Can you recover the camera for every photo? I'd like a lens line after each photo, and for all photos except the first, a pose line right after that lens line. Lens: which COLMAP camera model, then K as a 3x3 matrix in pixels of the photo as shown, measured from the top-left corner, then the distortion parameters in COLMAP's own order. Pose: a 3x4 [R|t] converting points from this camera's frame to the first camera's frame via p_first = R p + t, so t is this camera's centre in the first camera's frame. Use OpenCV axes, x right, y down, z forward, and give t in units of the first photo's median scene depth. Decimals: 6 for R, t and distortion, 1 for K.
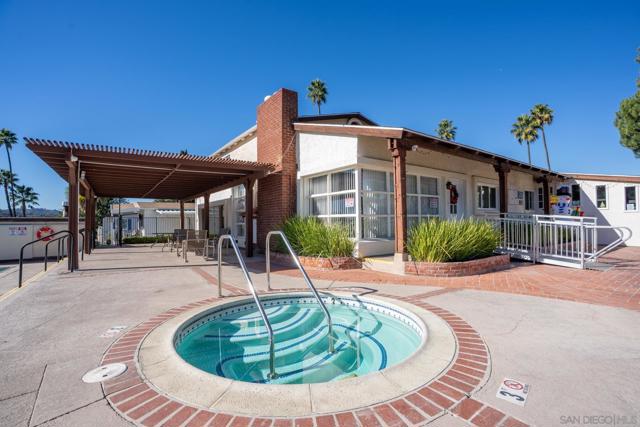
lens RADIAL K [[297.5, 0, 317.7], [0, 297.5, 231.2], [0, 0, 1]] dist [-0.037518, 0.000658]
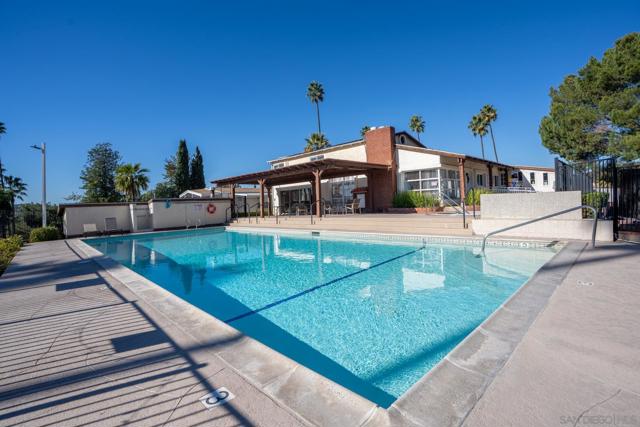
lens RADIAL K [[310.4, 0, 320.0], [0, 310.4, 213.5], [0, 0, 1]] dist [-0.048174, -0.000065]
pose [[0.986190, -0.035845, 0.161691, -0.717520], [0.037657, 0.999257, -0.008157, 0.074932], [-0.161278, 0.014133, 0.986808, -0.733919]]
